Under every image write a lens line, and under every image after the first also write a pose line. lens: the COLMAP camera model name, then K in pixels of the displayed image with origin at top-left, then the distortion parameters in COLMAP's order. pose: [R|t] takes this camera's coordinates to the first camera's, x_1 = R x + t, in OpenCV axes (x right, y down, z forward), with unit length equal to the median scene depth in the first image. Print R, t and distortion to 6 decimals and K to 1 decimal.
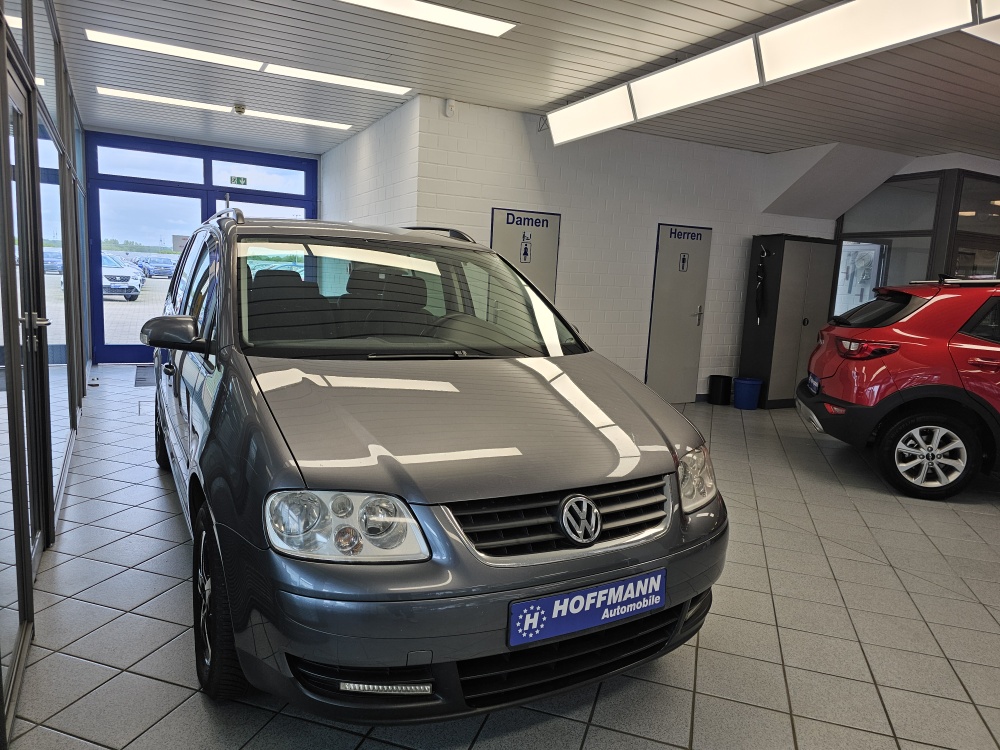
lens RADIAL K [[667.9, 0, 498.2], [0, 667.9, 422.7], [0, 0, 1]] dist [0.067837, -0.055992]
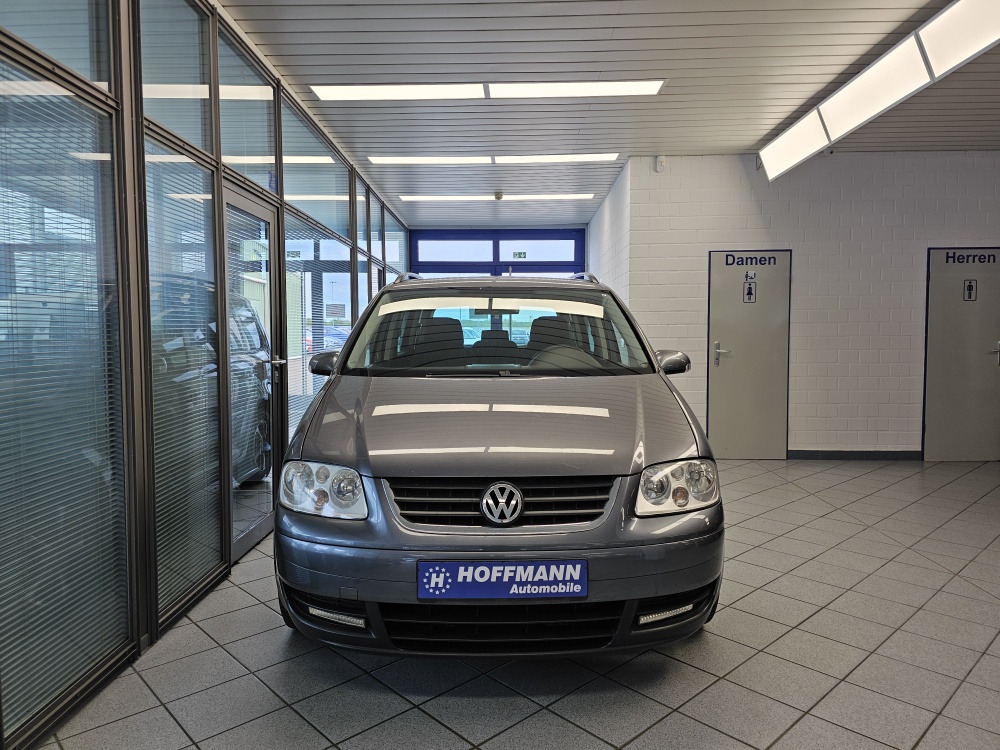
lens RADIAL K [[667.9, 0, 498.2], [0, 667.9, 422.7], [0, 0, 1]] dist [0.067837, -0.055992]
pose [[0.876445, 0.015486, -0.481253, 0.649329], [-0.058944, 0.995416, -0.075315, 0.091964], [0.477880, 0.094376, 0.873341, -0.011624]]
